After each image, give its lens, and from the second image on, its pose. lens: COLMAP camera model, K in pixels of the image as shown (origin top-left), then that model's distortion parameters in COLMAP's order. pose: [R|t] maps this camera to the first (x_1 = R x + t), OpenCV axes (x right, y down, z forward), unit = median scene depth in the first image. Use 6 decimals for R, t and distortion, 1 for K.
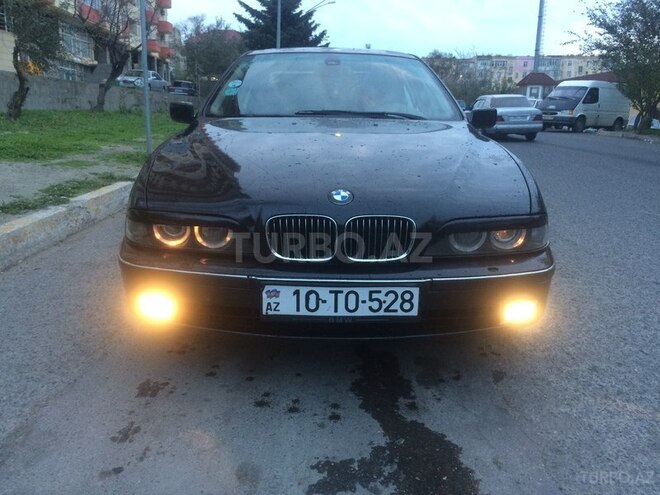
lens RADIAL K [[565.6, 0, 330.0], [0, 565.6, 247.5], [0, 0, 1]] dist [0.081578, -0.119091]
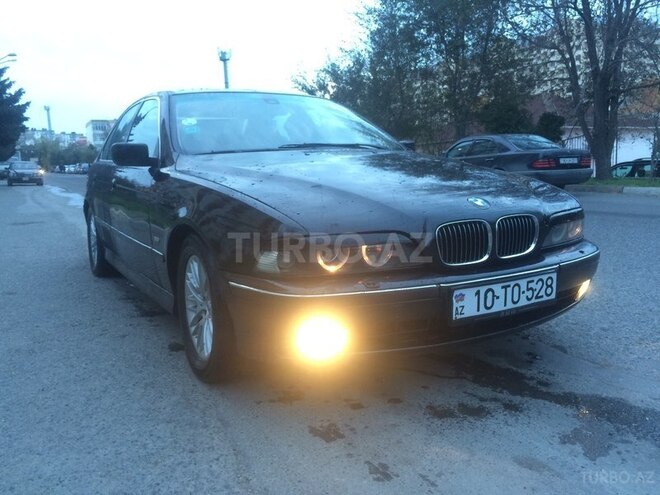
lens RADIAL K [[565.6, 0, 330.0], [0, 565.6, 247.5], [0, 0, 1]] dist [0.081578, -0.119091]
pose [[0.871684, -0.115964, 0.476150, -0.783008], [0.163299, 0.984804, -0.059106, 0.013849], [-0.462060, 0.129276, 0.877376, 0.186855]]
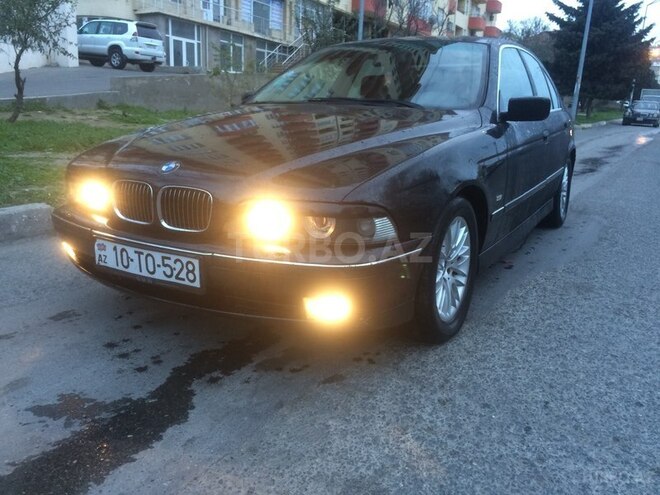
lens RADIAL K [[565.6, 0, 330.0], [0, 565.6, 247.5], [0, 0, 1]] dist [0.081578, -0.119091]
pose [[0.857091, 0.131433, -0.498118, 0.855865], [-0.135685, 0.990361, 0.027847, -0.011346], [0.496976, 0.043720, 0.866662, 0.232246]]
